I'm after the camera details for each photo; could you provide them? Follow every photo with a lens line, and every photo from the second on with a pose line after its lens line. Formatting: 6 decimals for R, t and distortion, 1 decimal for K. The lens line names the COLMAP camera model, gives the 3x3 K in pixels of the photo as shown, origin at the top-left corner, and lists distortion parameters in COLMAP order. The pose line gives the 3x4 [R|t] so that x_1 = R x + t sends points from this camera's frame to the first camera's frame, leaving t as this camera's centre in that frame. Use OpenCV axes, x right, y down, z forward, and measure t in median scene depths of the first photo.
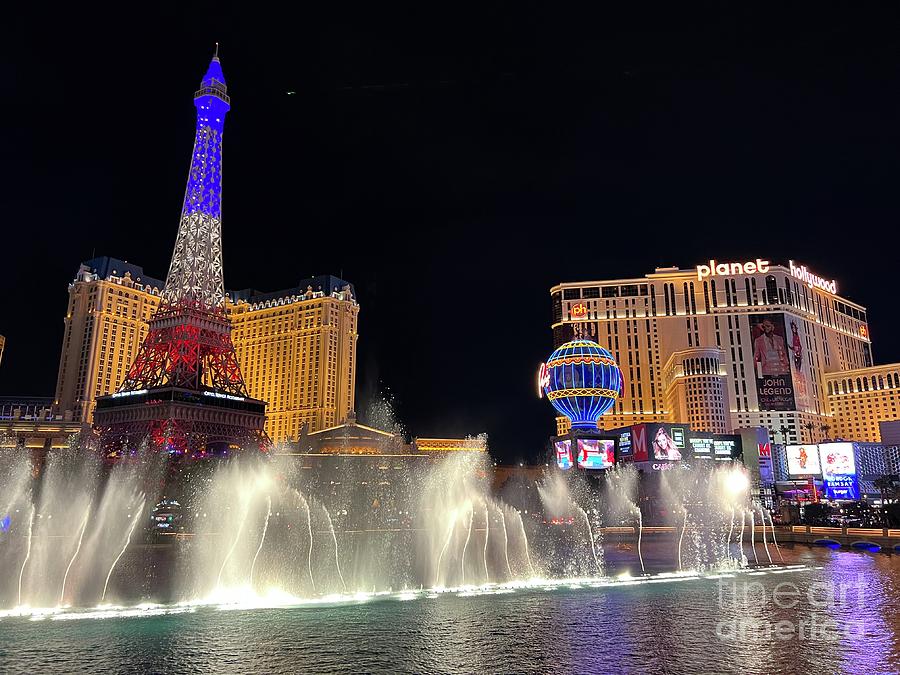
lens RADIAL K [[665.9, 0, 455.2], [0, 665.9, 332.7], [0, 0, 1]] dist [0.056694, -0.071701]
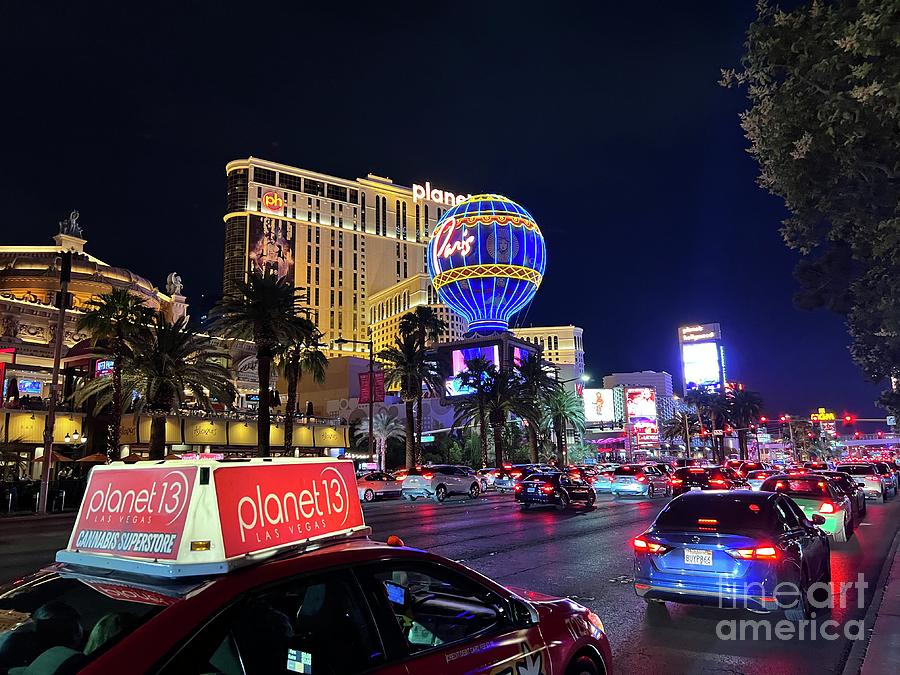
lens RADIAL K [[665.9, 0, 453.4], [0, 665.9, 341.5], [0, 0, 1]] dist [0.056694, -0.071701]
pose [[0.744496, 0.113564, 0.657897, -0.128950], [-0.144287, 0.989507, -0.007526, 0.094683], [-0.651848, -0.089323, 0.753070, 0.321962]]
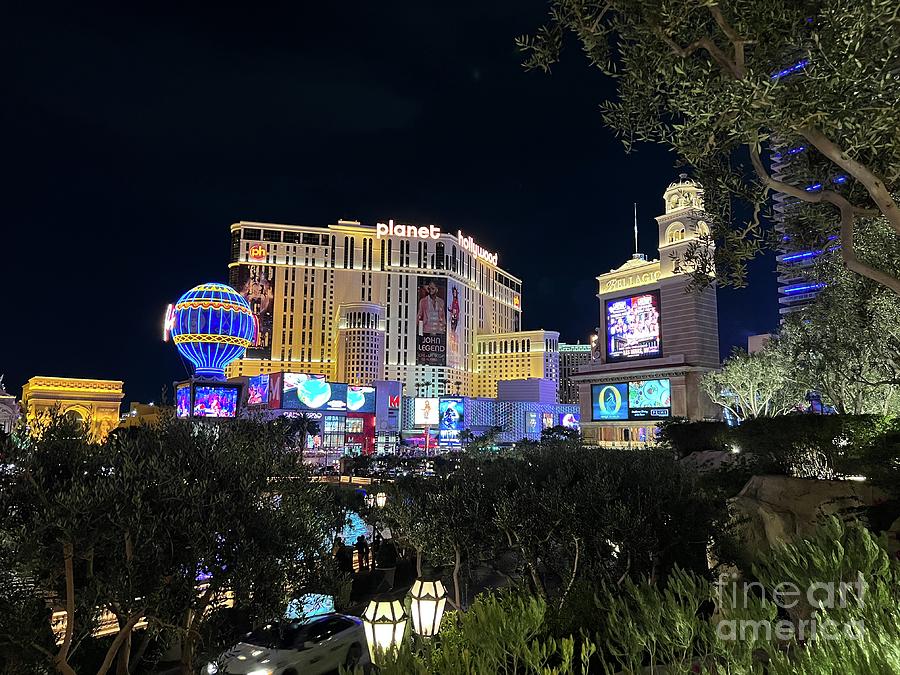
lens RADIAL K [[665.9, 0, 439.1], [0, 665.9, 346.4], [0, 0, 1]] dist [0.056694, -0.071701]
pose [[0.920294, 0.067195, 0.385414, 0.064055], [-0.107092, 0.990781, 0.082977, -0.007185], [-0.376285, -0.117638, 0.919006, -0.007176]]
